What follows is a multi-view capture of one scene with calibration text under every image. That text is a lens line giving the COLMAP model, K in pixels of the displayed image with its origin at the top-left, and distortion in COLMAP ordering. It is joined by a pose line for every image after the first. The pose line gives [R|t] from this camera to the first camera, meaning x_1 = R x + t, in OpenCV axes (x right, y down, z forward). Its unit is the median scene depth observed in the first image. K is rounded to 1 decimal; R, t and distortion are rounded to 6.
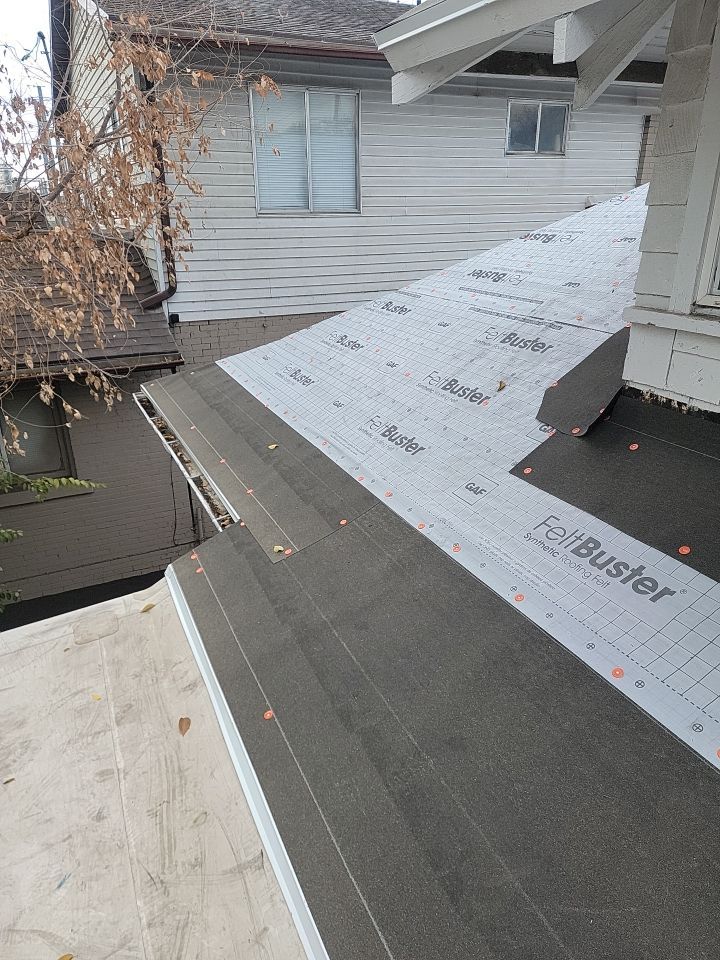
lens RADIAL K [[658.7, 0, 340.4], [0, 658.7, 477.1], [0, 0, 1]] dist [0.110408, -0.090078]
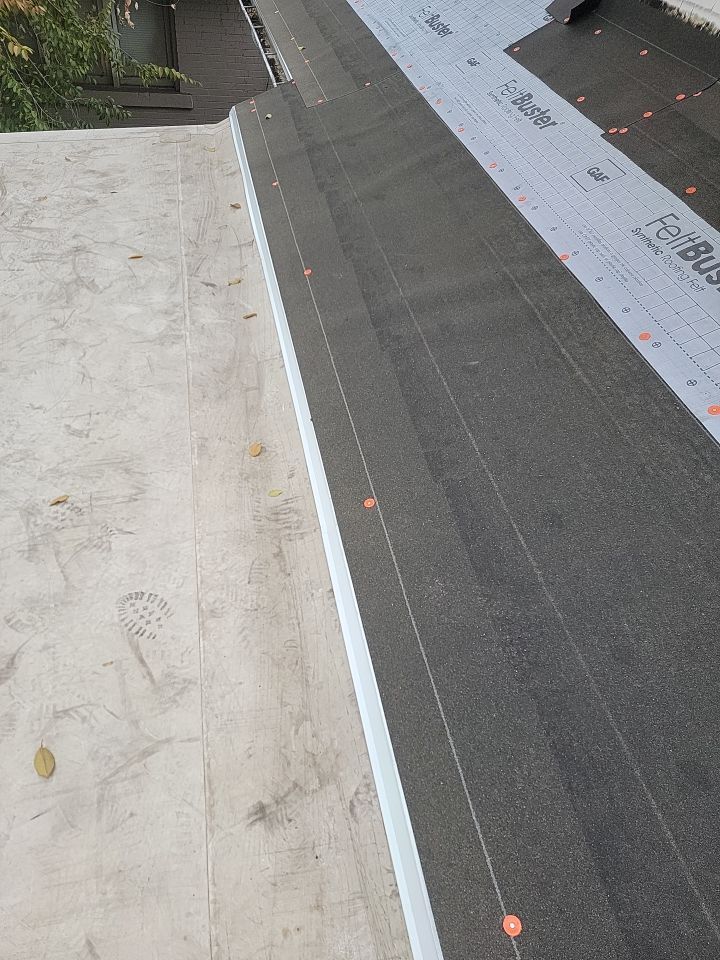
lens RADIAL K [[762.4, 0, 335.5], [0, 762.4, 409.8], [0, 0, 1]] dist [0.061787, -0.007066]
pose [[0.970345, 0.195870, -0.141649, 0.276689], [-0.146702, 0.942935, 0.298917, 0.226269], [0.192115, -0.269273, 0.943708, -0.553779]]
